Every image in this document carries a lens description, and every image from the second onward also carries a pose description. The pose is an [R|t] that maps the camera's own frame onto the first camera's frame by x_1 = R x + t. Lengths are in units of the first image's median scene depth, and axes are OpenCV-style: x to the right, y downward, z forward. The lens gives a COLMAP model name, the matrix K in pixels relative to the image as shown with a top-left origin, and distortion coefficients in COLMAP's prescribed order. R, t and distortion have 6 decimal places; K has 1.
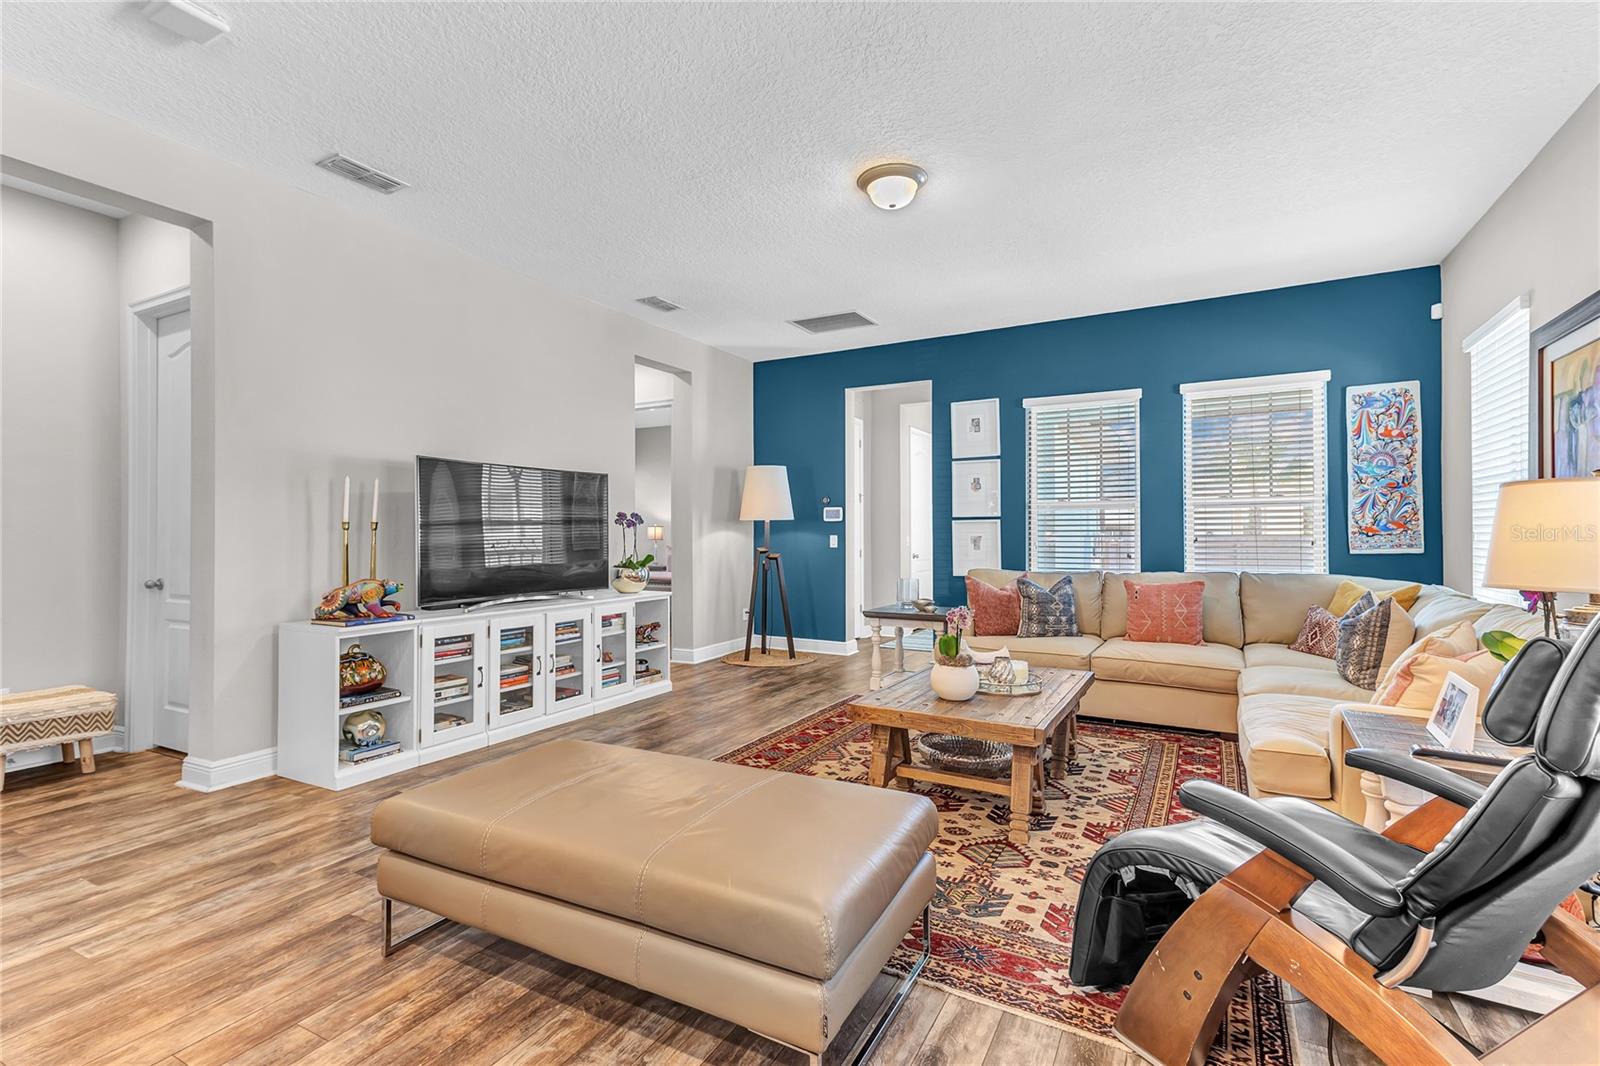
lens RADIAL K [[724.5, 0, 795.0], [0, 724.5, 528.7], [0, 0, 1]] dist [0.028658, -0.000302]
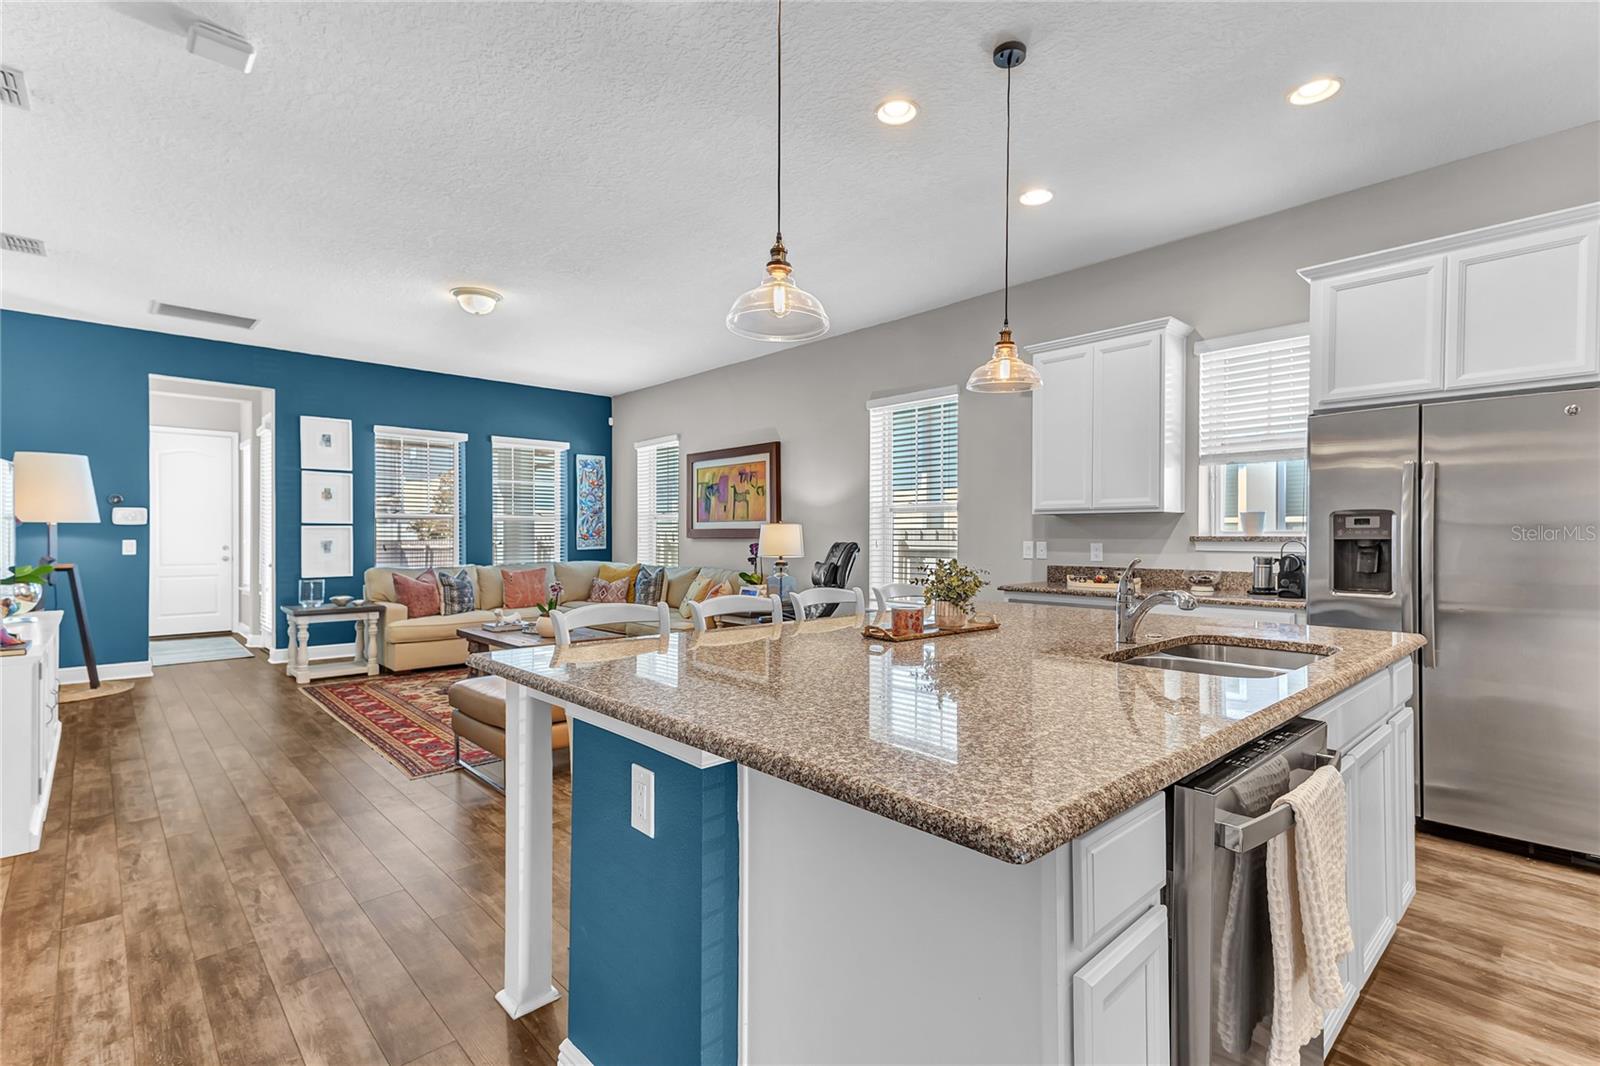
lens RADIAL K [[730.9, 0, 800.0], [0, 730.9, 533.0], [0, 0, 1]] dist [0.025459, -0.000075]
pose [[0.314265, 0.007515, 0.949306, -0.734299], [-0.006347, 0.999963, -0.005815, 0.000537], [-0.949314, -0.004198, 0.314301, -0.048151]]
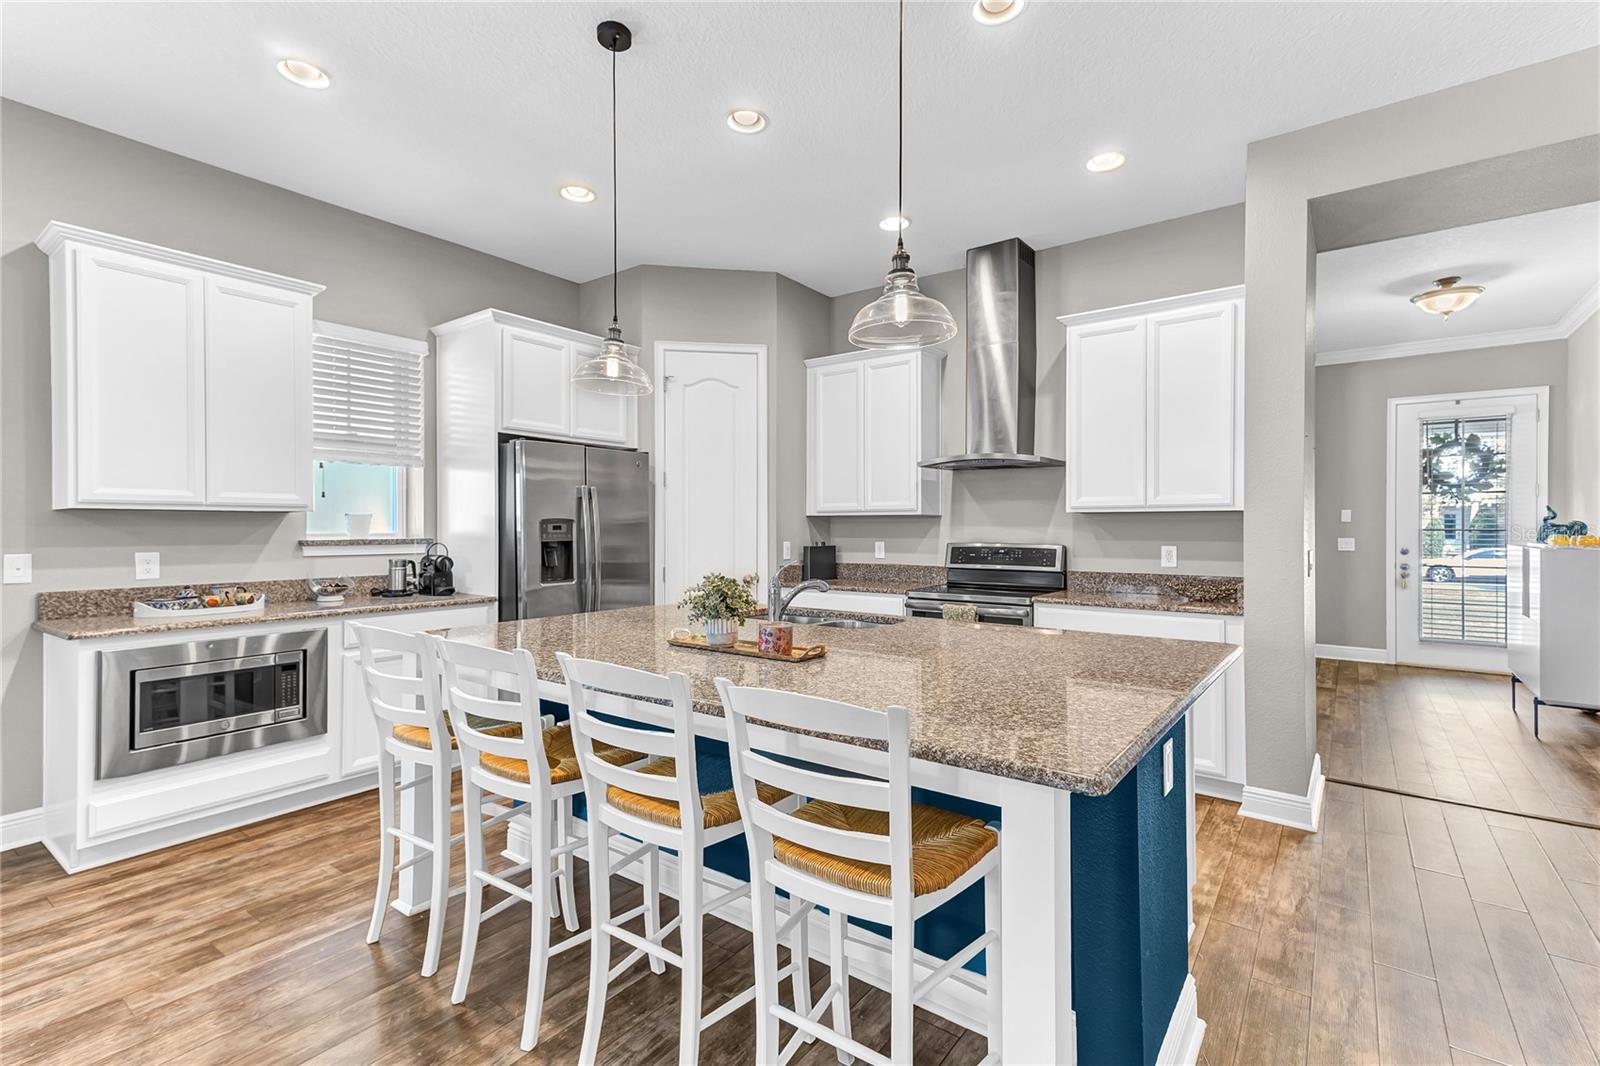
lens RADIAL K [[734.0, 0, 802.1], [0, 734.0, 522.5], [0, 0, 1]] dist [0.028130, -0.000146]
pose [[-0.990254, 0.005532, 0.139162, -0.400027], [0.003928, 0.999923, -0.011795, -0.009906], [-0.139217, -0.011134, -0.990199, 0.425739]]
